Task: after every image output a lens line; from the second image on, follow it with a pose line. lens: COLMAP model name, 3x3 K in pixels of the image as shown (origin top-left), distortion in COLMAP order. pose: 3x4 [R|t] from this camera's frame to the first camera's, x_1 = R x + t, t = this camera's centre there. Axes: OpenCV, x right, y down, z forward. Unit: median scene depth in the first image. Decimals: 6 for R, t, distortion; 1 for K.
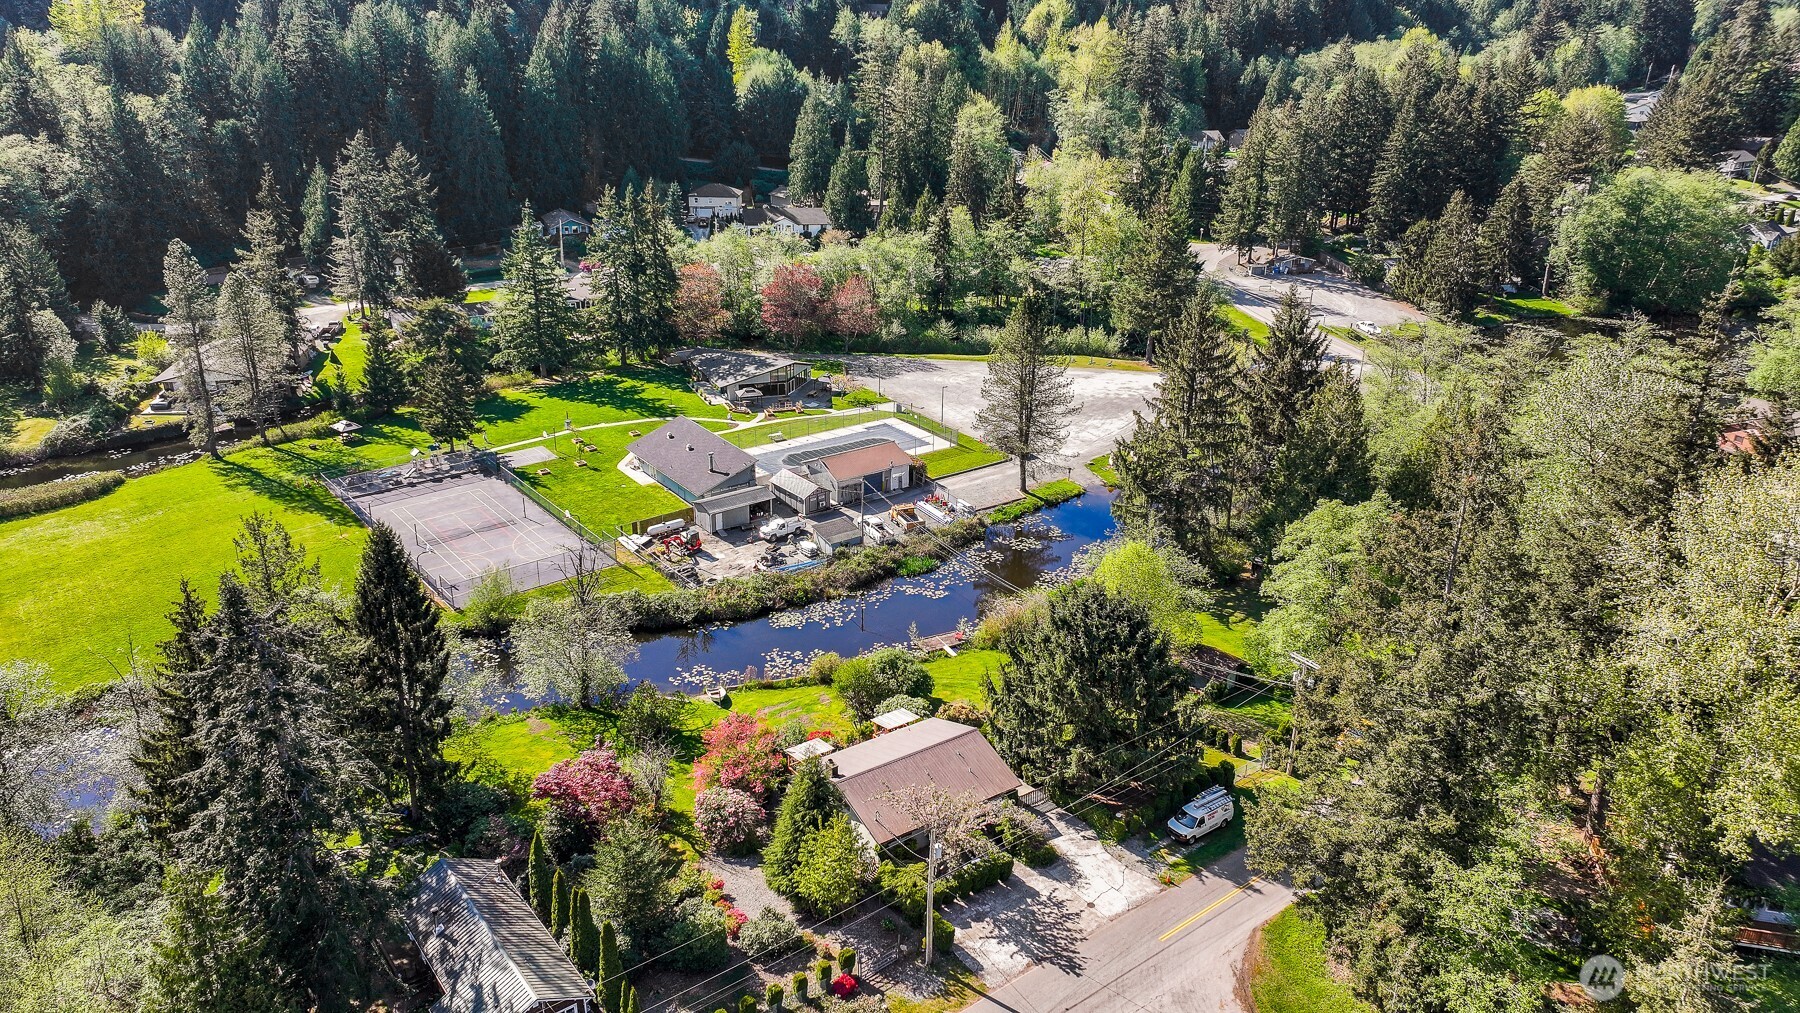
lens RADIAL K [[1324.4, 0, 960.0], [0, 1324.4, 504.3], [0, 0, 1]] dist [0.005127, -0.000139]
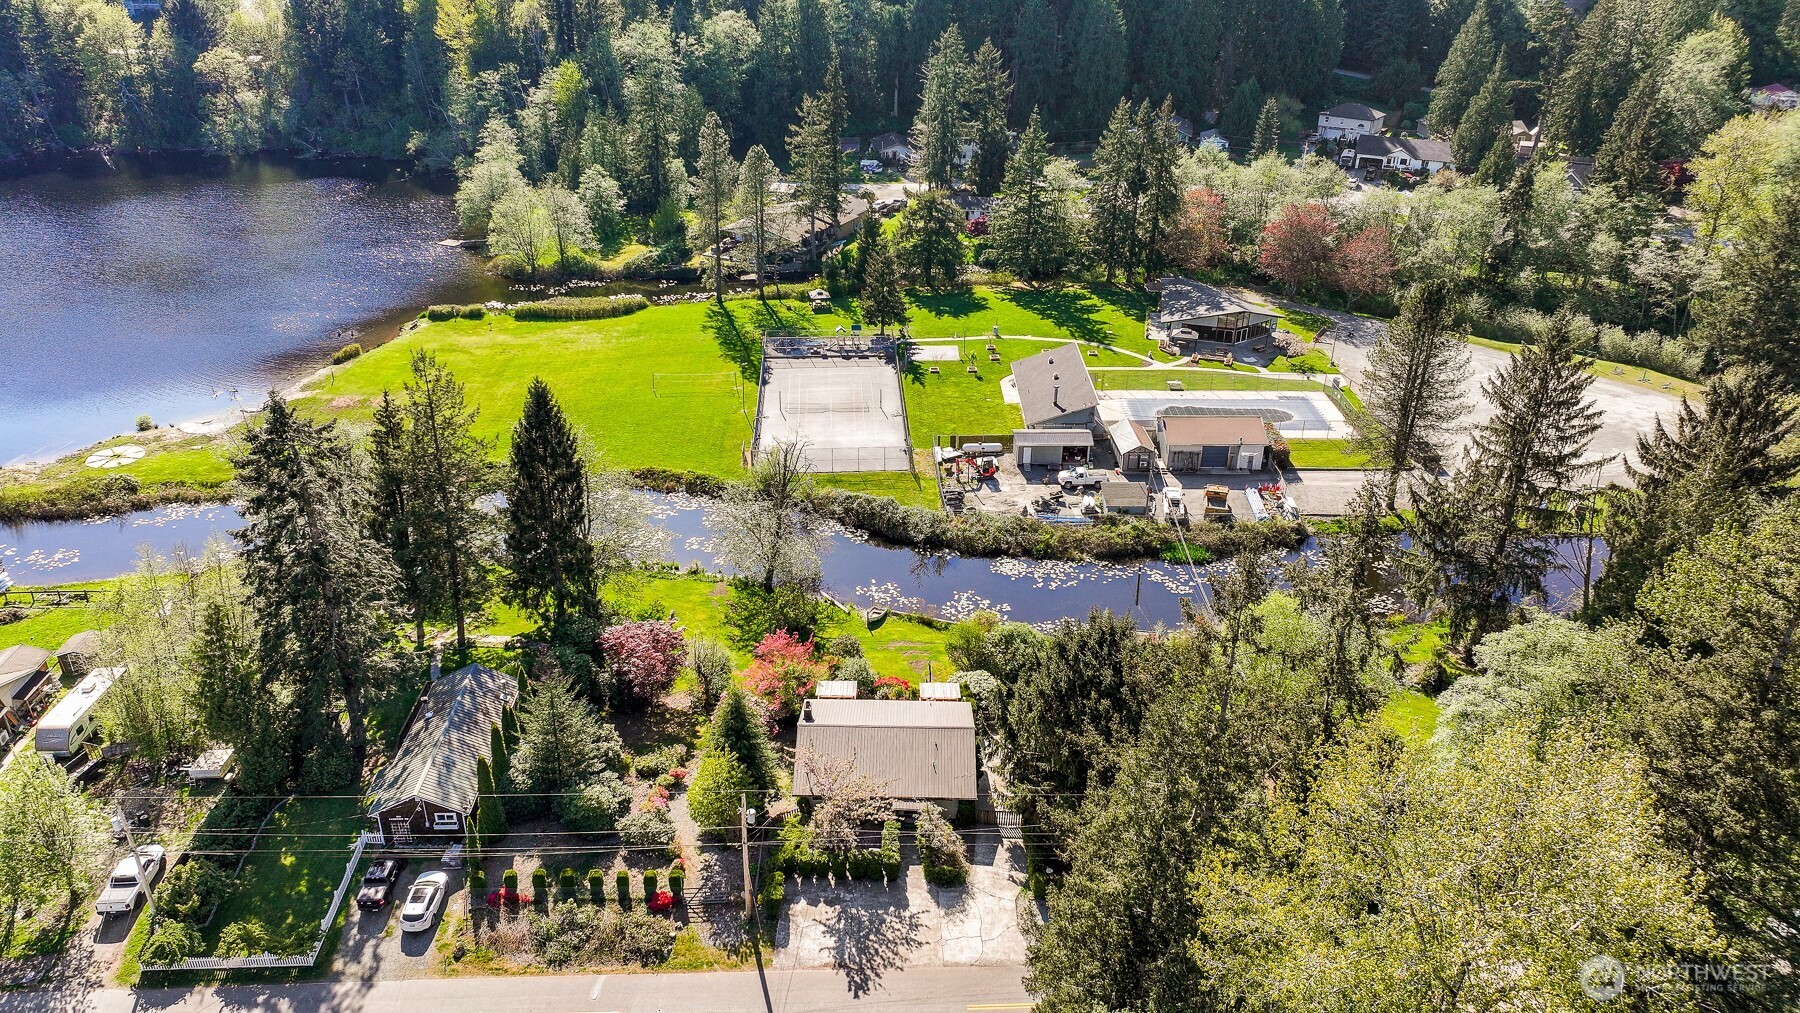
lens RADIAL K [[1344.1, 0, 900.0], [0, 1344.1, 506.5], [0, 0, 1]] dist [0.001837, -0.000526]
pose [[0.790396, 0.262188, -0.553653, 0.290826], [-0.220859, 0.964962, 0.141668, -0.067021], [0.571397, 0.010305, 0.820609, 0.116195]]
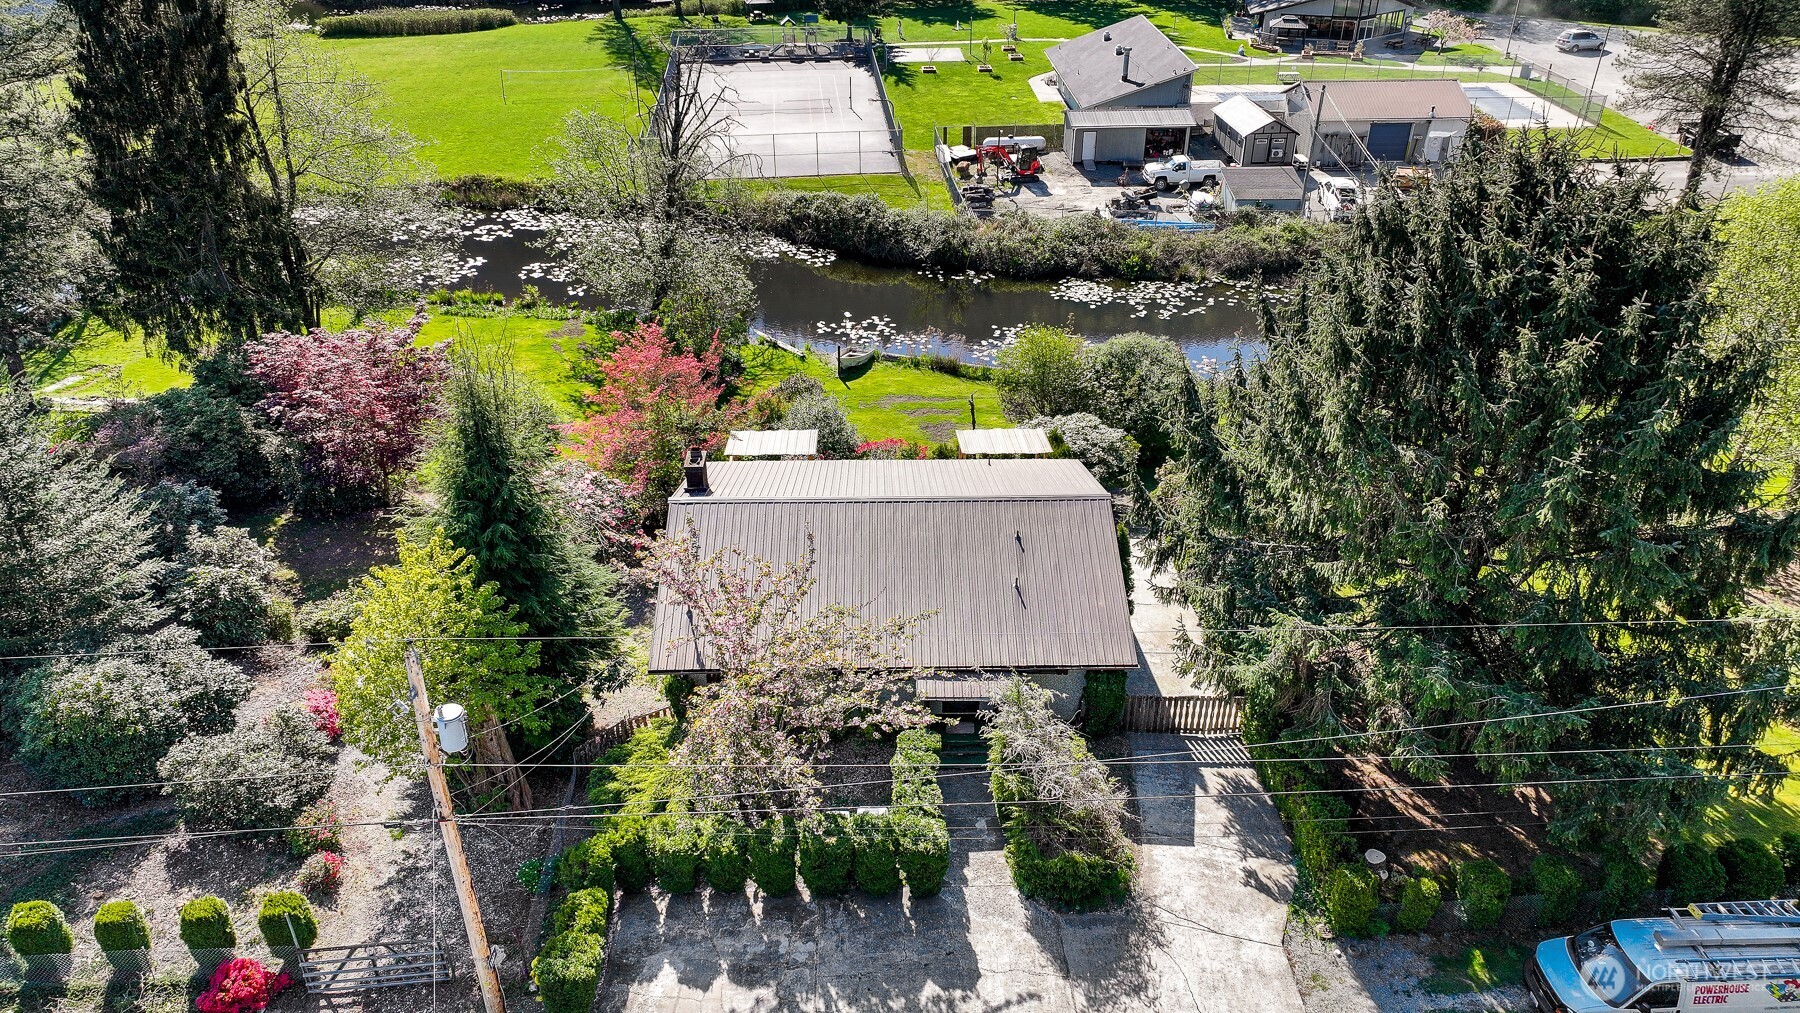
lens RADIAL K [[1303.0, 0, 900.0], [0, 1303.0, 506.5], [0, 0, 1]] dist [0.010553, 0.005888]
pose [[0.809321, 0.272972, -0.520083, 0.101144], [-0.200838, 0.960685, 0.191696, 0.071298], [0.551964, -0.050691, 0.832326, 0.415072]]
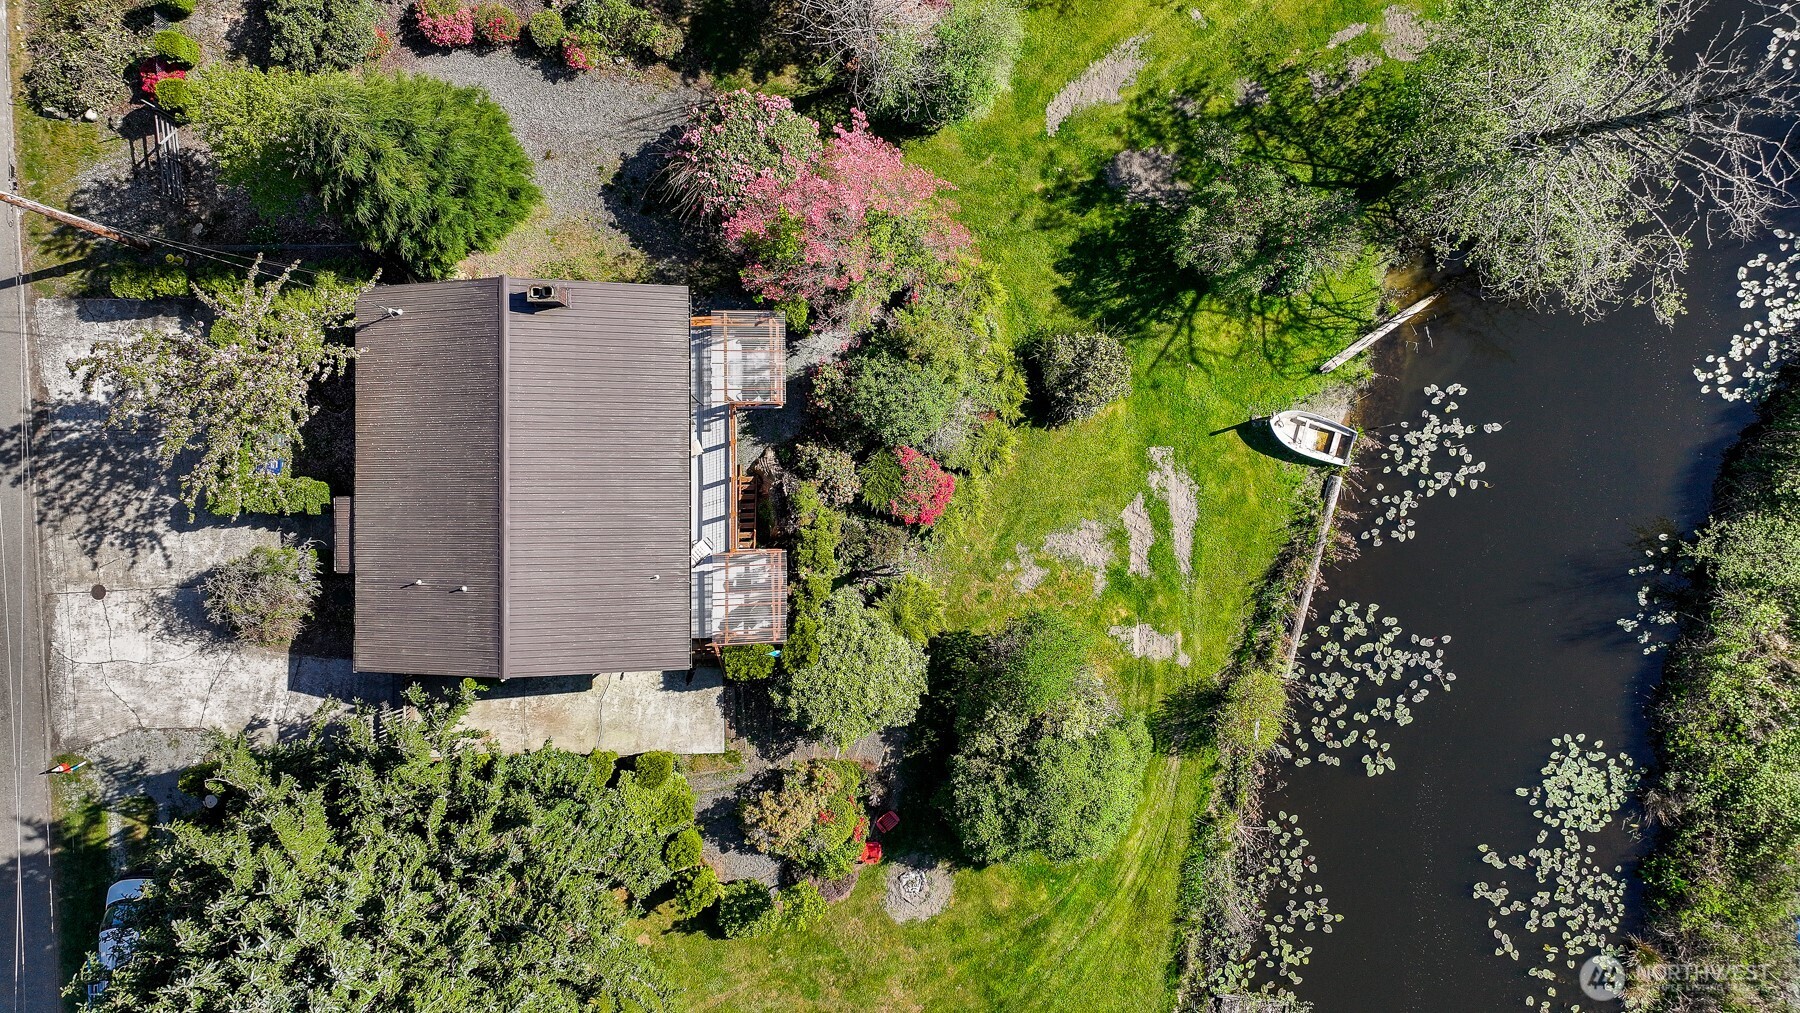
lens RADIAL K [[1303.0, 0, 900.0], [0, 1303.0, 506.5], [0, 0, 1]] dist [0.010553, 0.005888]
pose [[-0.598948, 0.800390, -0.025224, -0.059496], [-0.298871, -0.194206, 0.934323, -0.152601], [0.742925, 0.567150, 0.355533, 0.580846]]
